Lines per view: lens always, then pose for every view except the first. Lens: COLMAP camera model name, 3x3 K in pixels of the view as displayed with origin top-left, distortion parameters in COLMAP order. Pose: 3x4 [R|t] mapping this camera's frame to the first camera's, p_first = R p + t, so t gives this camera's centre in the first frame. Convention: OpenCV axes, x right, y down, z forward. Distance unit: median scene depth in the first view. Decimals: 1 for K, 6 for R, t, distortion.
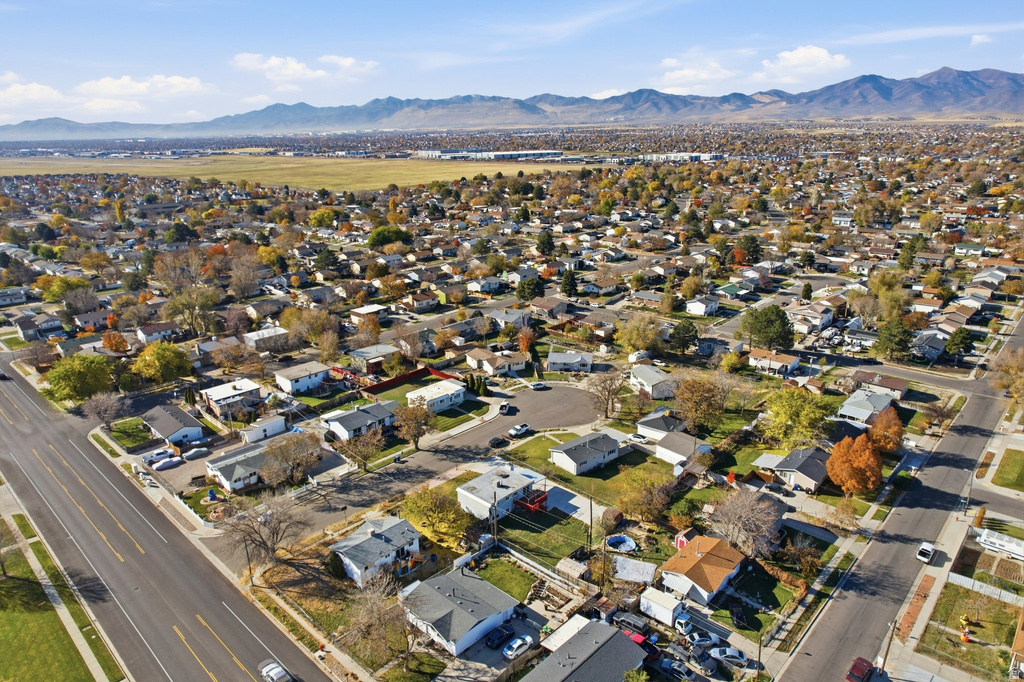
lens RADIAL K [[650.3, 0, 514.5], [0, 650.3, 352.1], [0, 0, 1]] dist [-0.064856, 0.053199]
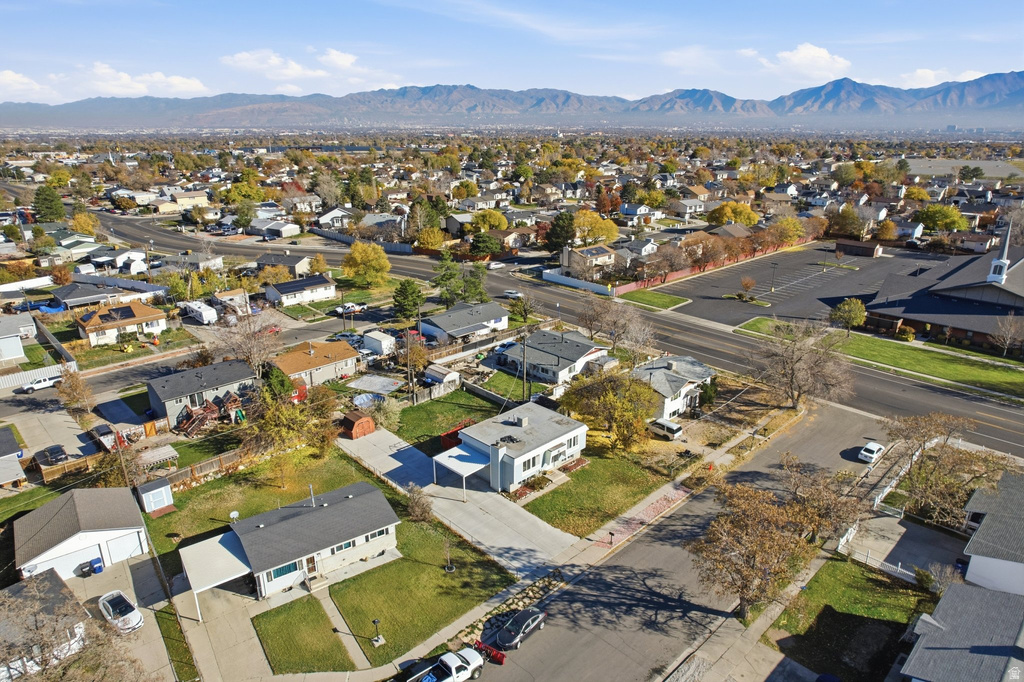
lens RADIAL K [[650.3, 0, 514.5], [0, 650.3, 352.1], [0, 0, 1]] dist [-0.064856, 0.053199]
pose [[-0.998795, -0.008228, 0.048376, -0.041158], [0.023637, 0.783253, 0.621253, -0.192700], [-0.043002, 0.621648, -0.782115, 1.206192]]
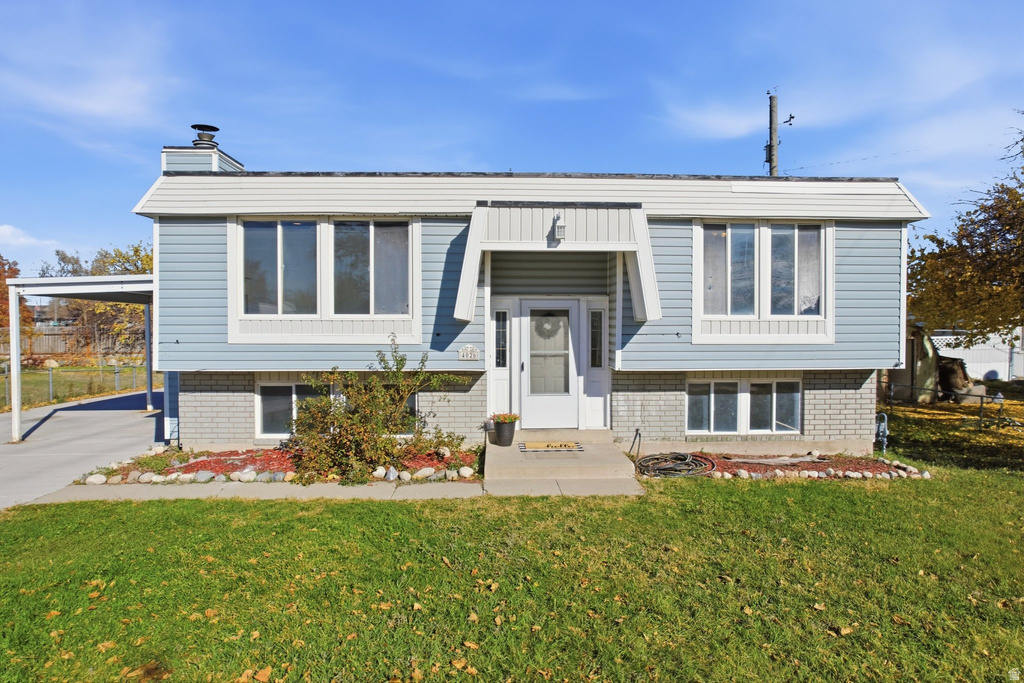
lens RADIAL K [[650.3, 0, 514.5], [0, 650.3, 352.6], [0, 0, 1]] dist [-0.064856, 0.053199]
pose [[-0.707915, -0.015284, 0.706132, -0.092474], [0.226936, 0.941833, 0.247894, 0.165557], [-0.668847, 0.335735, -0.663269, 0.916121]]
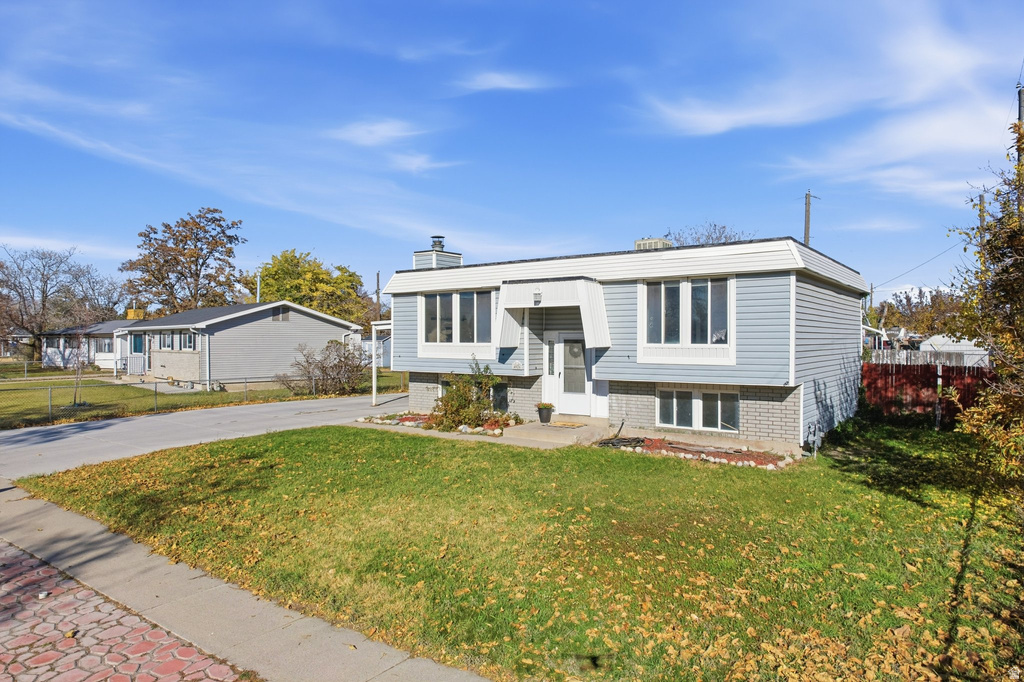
lens RADIAL K [[650.3, 0, 514.5], [0, 650.3, 352.1], [0, 0, 1]] dist [-0.064856, 0.053199]
pose [[-0.103411, -0.022330, 0.994388, -0.157169], [0.319753, 0.945933, 0.054494, 0.172499], [-0.941841, 0.323593, -0.090680, 0.884685]]
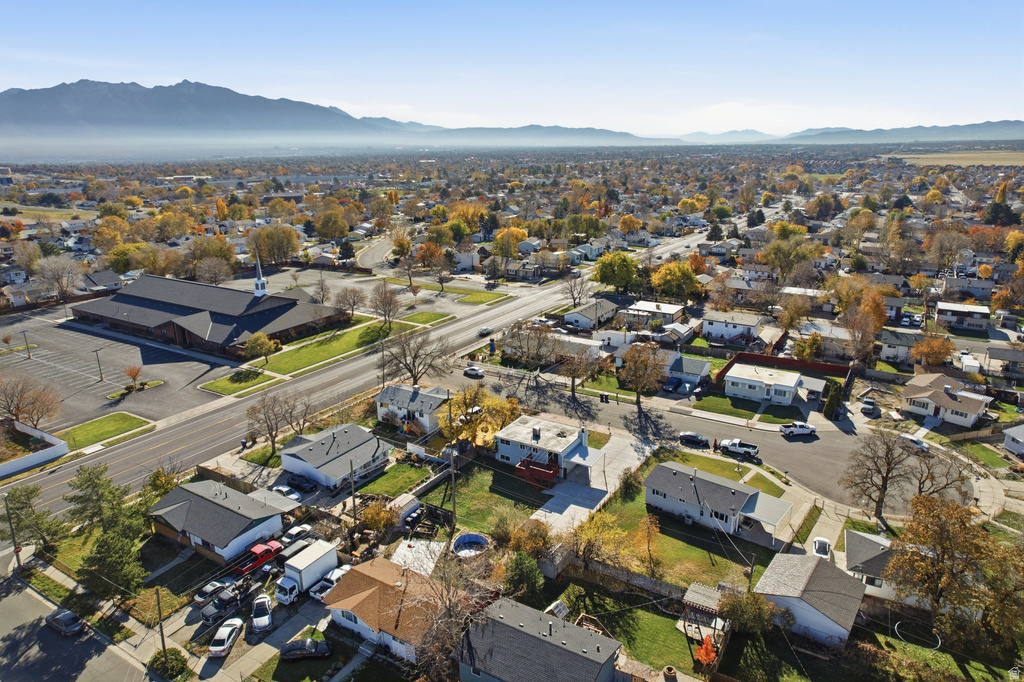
lens RADIAL K [[650.3, 0, 514.5], [0, 650.3, 352.1], [0, 0, 1]] dist [-0.064856, 0.053199]
pose [[0.211535, 0.309386, -0.927110, 0.583378], [-0.307169, 0.921556, 0.237448, -0.062479], [0.927847, 0.234551, 0.289975, 0.597731]]
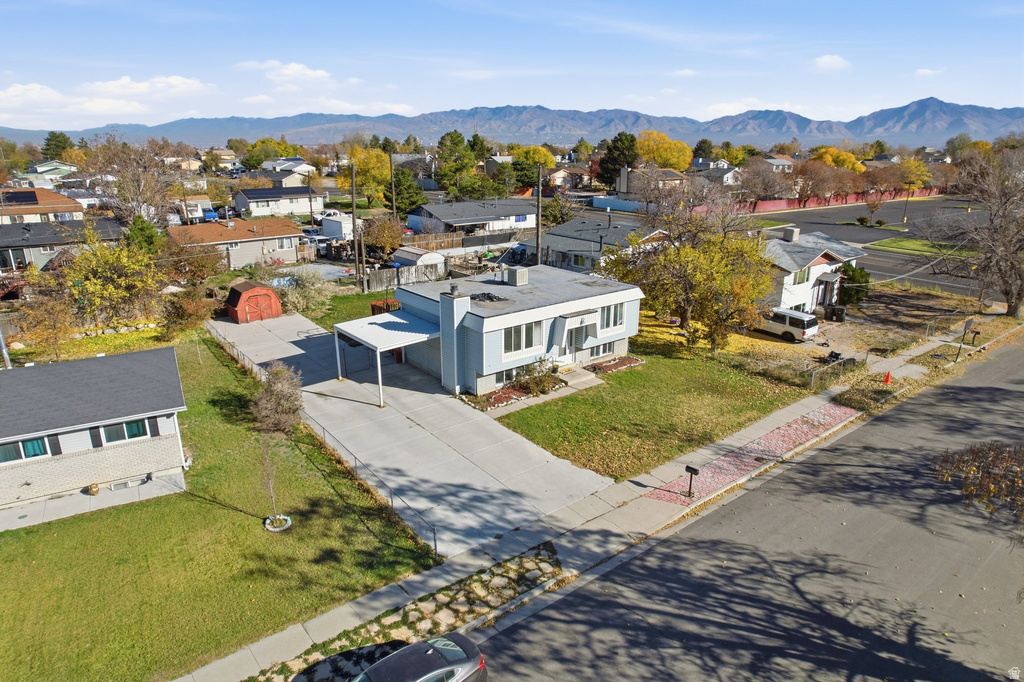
lens RADIAL K [[650.3, 0, 514.5], [0, 650.3, 352.1], [0, 0, 1]] dist [-0.064856, 0.053199]
pose [[-0.988923, -0.040341, 0.142842, -0.061547], [0.053063, 0.802674, 0.594053, 0.034294], [-0.138620, 0.595052, -0.791642, 1.071107]]
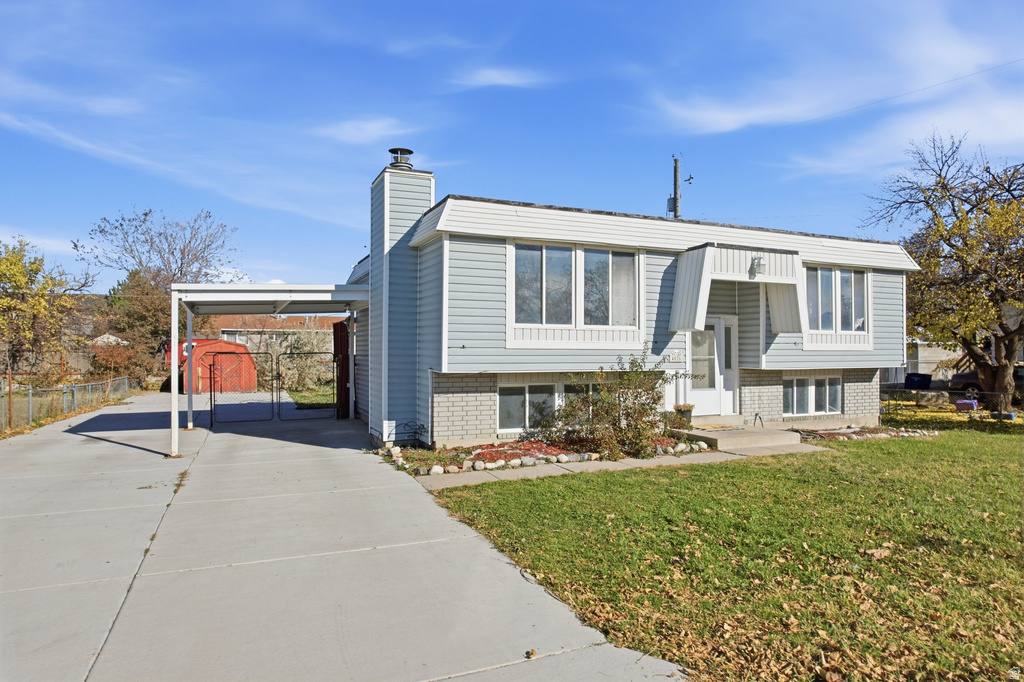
lens RADIAL K [[650.3, 0, 514.5], [0, 650.3, 352.1], [0, 0, 1]] dist [-0.064856, 0.053199]
pose [[-0.916347, 0.010030, 0.400259, -0.056376], [0.132795, 0.950714, 0.280195, 0.153296], [-0.377722, 0.309908, -0.872516, 0.958792]]
